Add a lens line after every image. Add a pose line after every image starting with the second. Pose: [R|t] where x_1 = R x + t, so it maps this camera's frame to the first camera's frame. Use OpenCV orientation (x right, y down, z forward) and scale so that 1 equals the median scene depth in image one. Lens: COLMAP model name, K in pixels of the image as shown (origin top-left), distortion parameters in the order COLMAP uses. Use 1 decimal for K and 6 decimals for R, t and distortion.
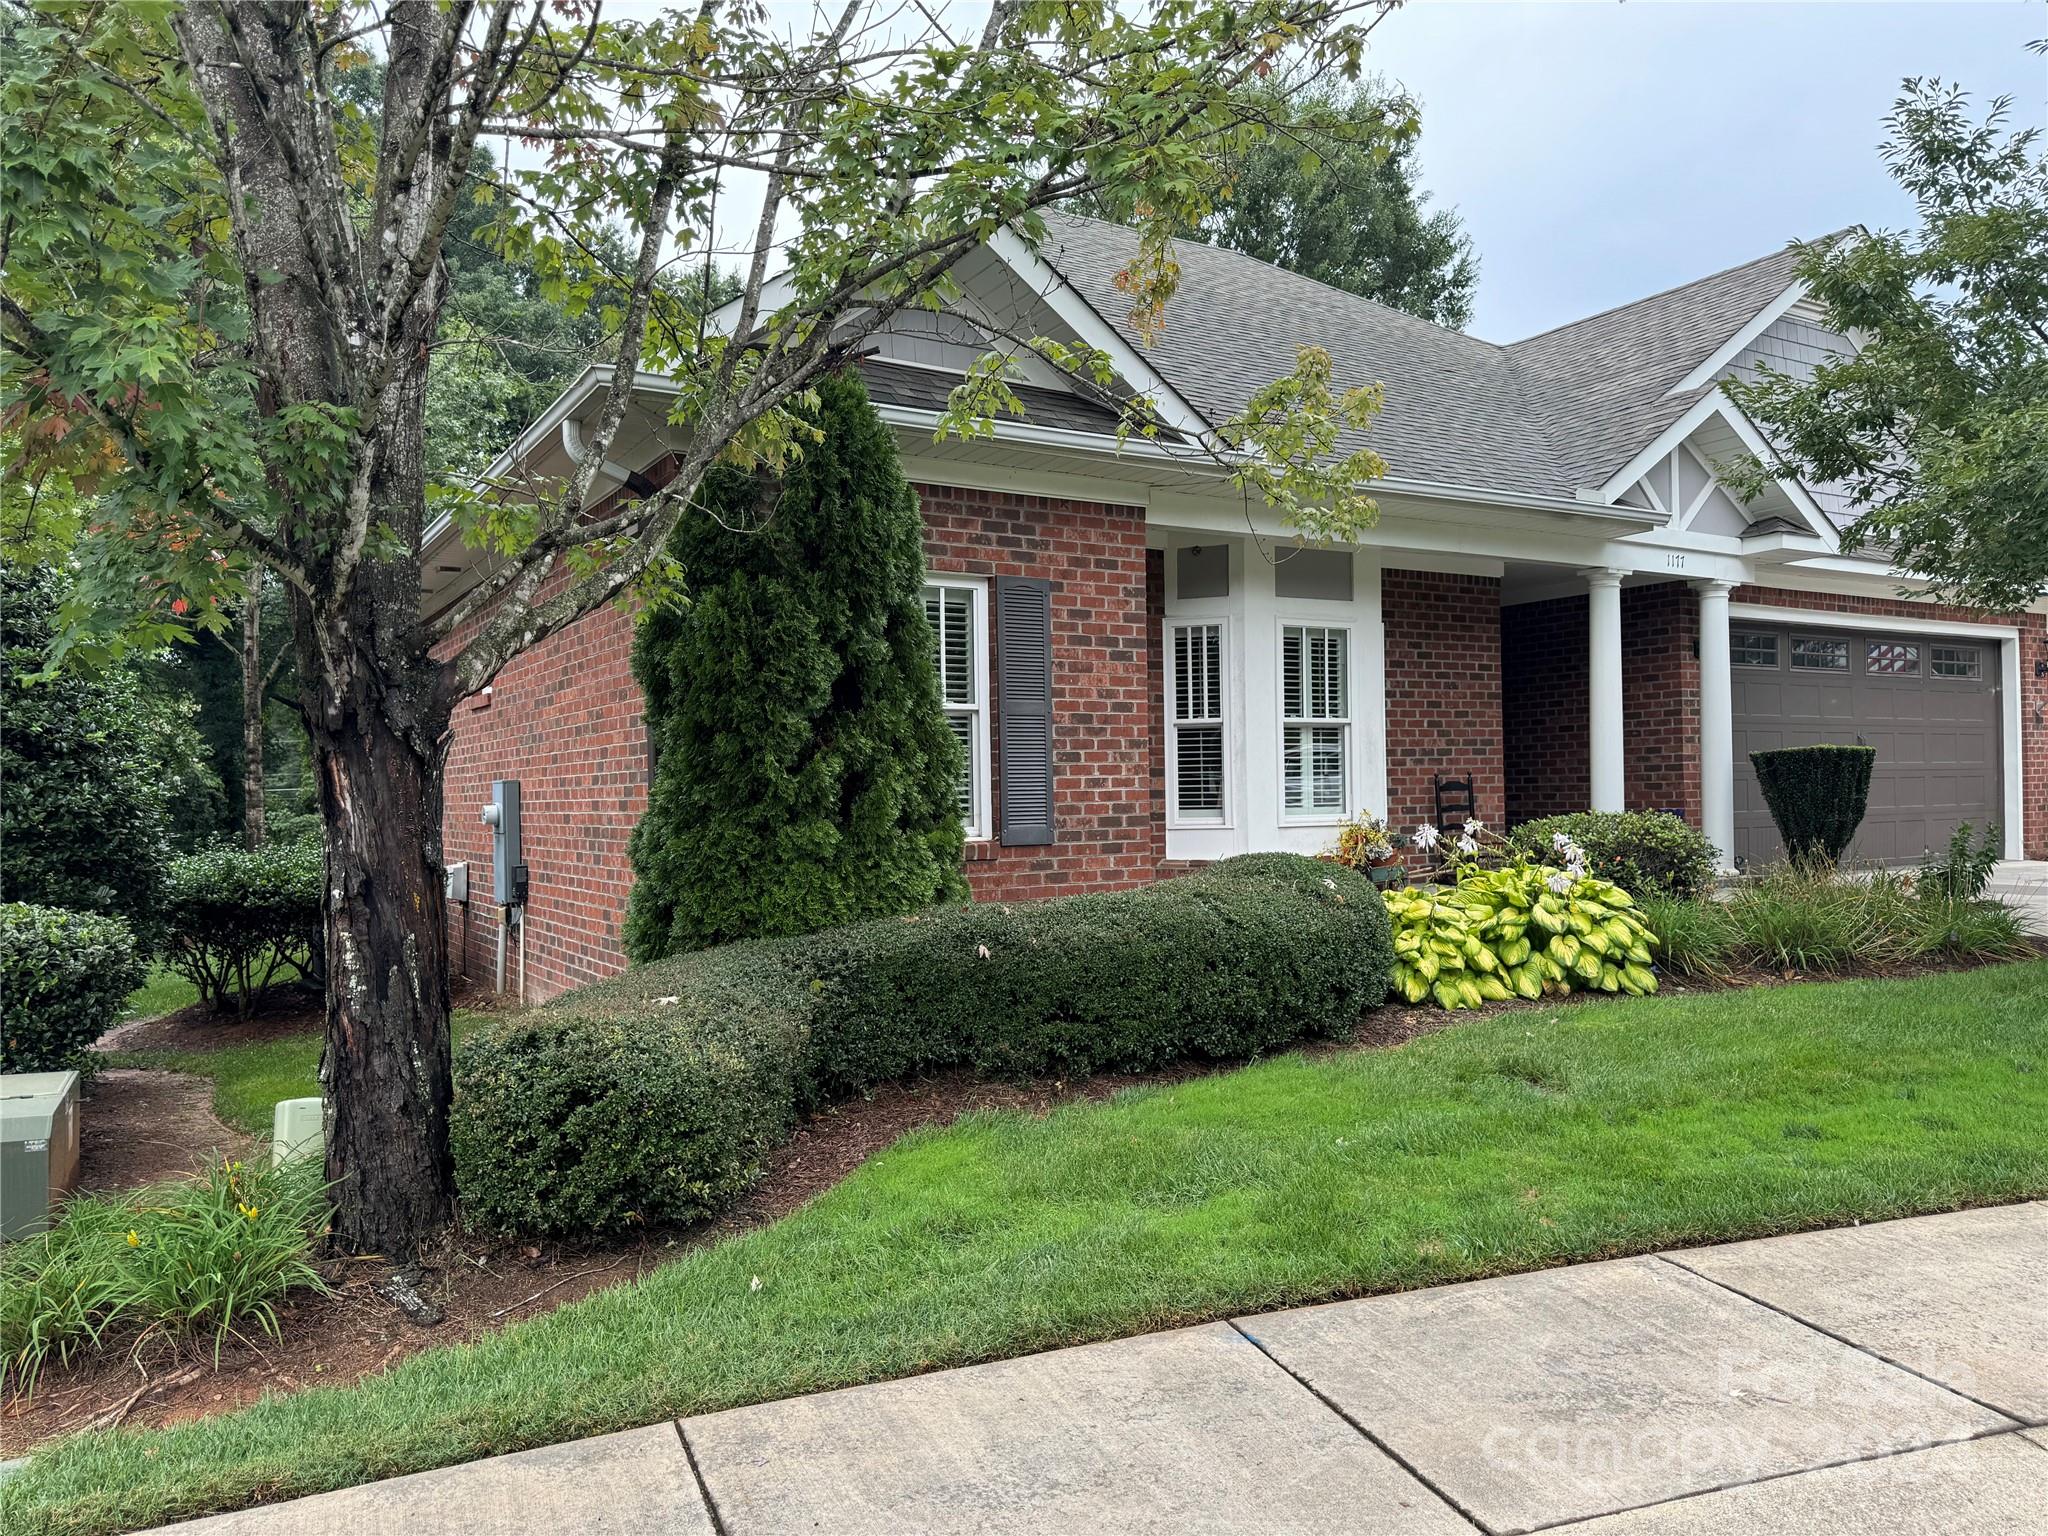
lens RADIAL K [[1416.4, 0, 1008.6], [0, 1416.4, 779.1], [0, 0, 1]] dist [0.134037, -0.185974]
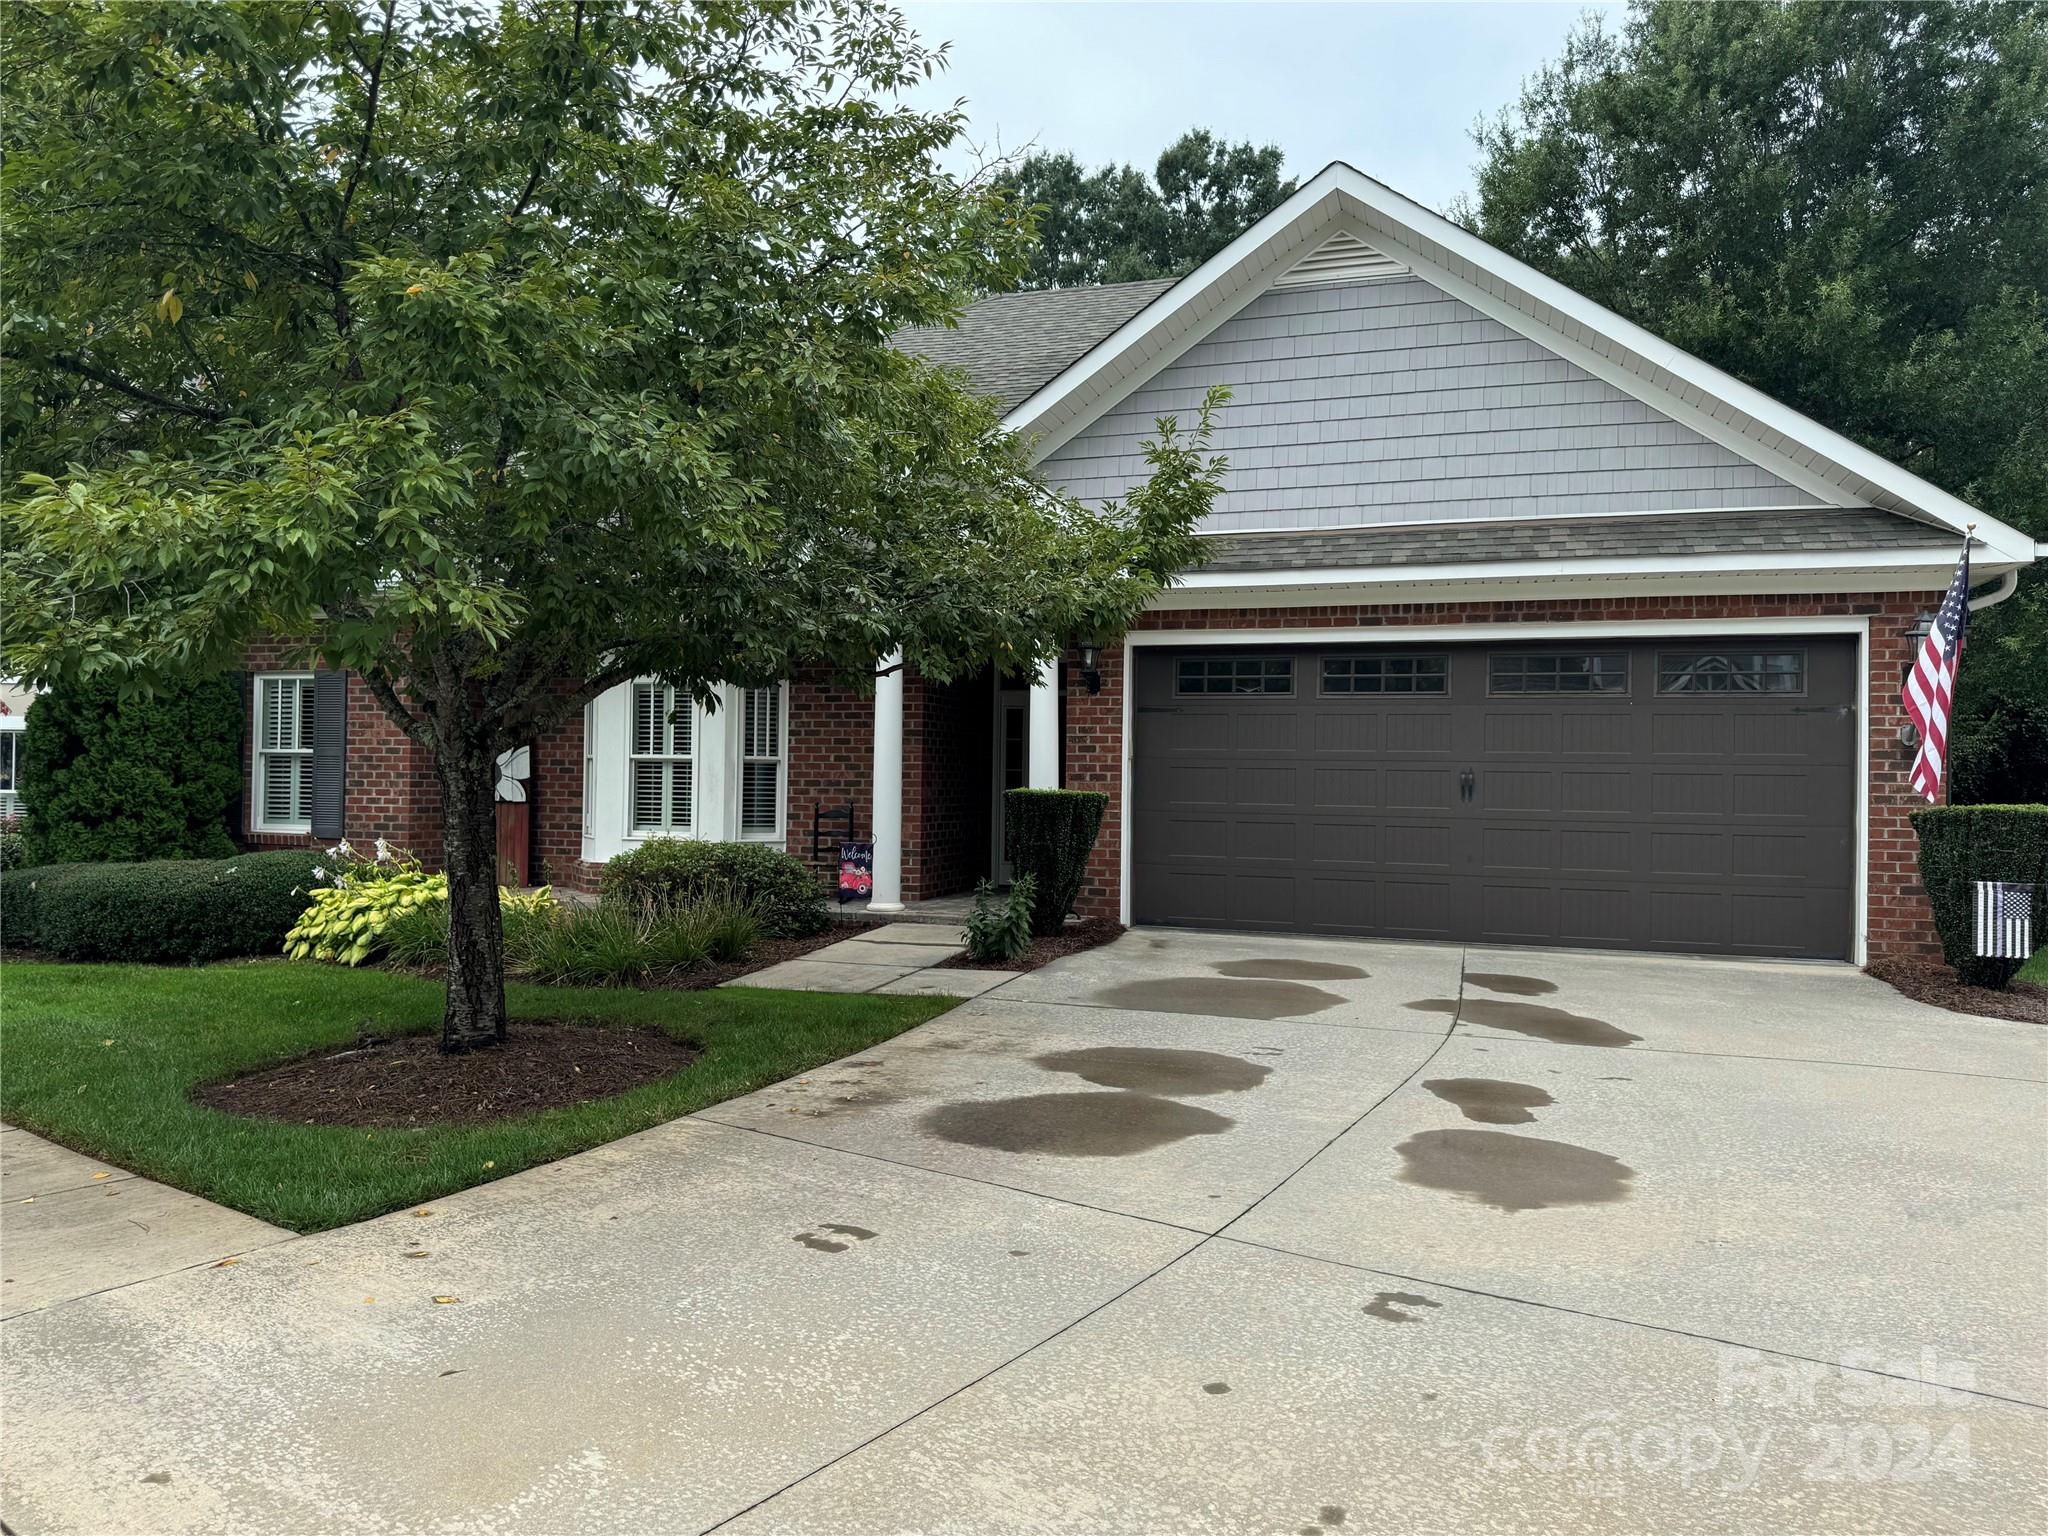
lens RADIAL K [[1410.6, 0, 1023.6], [0, 1410.6, 772.9], [0, 0, 1]] dist [0.074872, -0.110136]
pose [[0.672388, 0.022851, -0.739846, 1.676675], [-0.019164, 0.999726, 0.013461, -0.061641], [0.739951, 0.005127, 0.672641, 0.486057]]
